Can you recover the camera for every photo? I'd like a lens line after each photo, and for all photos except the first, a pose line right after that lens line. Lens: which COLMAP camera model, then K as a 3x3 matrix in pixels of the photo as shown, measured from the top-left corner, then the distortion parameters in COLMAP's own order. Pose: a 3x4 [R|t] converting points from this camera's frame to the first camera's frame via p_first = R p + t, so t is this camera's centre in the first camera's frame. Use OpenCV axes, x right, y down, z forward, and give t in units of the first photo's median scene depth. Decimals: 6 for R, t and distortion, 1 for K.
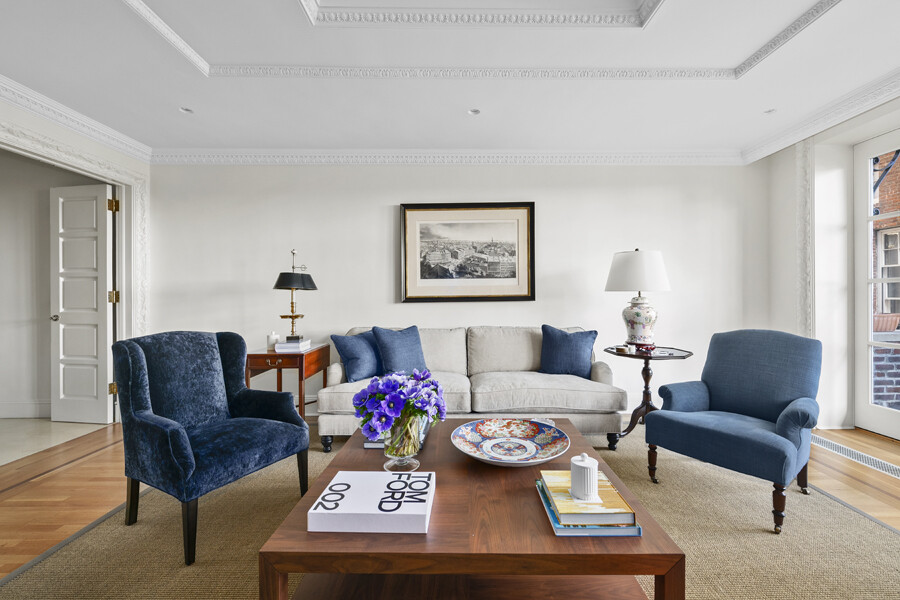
lens RADIAL K [[384.2, 0, 456.9], [0, 384.2, 300.2], [0, 0, 1]] dist [0.003845, -0.001453]
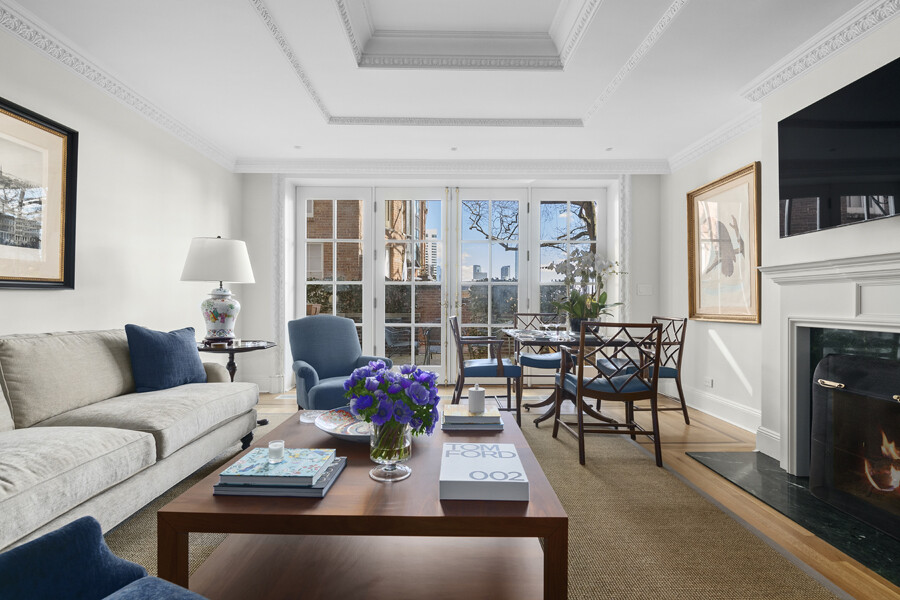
lens RADIAL K [[433.7, 0, 448.5], [0, 433.7, 297.7], [0, 0, 1]] dist [-0.000517, 0.000007]
pose [[-0.003977, 0.010358, 0.999938, -0.644269], [0.004726, 0.999935, -0.010339, 0.031742], [-0.999981, 0.004684, -0.004026, 0.509550]]
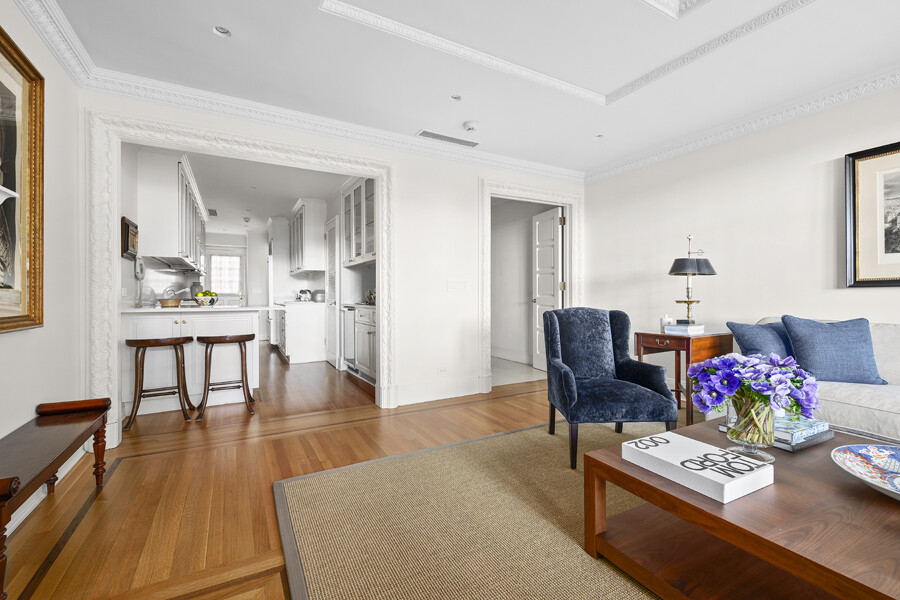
lens RADIAL K [[393.0, 0, 450.1], [0, 393.0, 296.1], [0, 0, 1]] dist [0.004288, -0.000472]
pose [[0.473405, 0.003548, -0.880838, 0.199798], [-0.004807, 0.999987, 0.001445, 0.030619], [0.880832, 0.003551, 0.473416, -0.043691]]
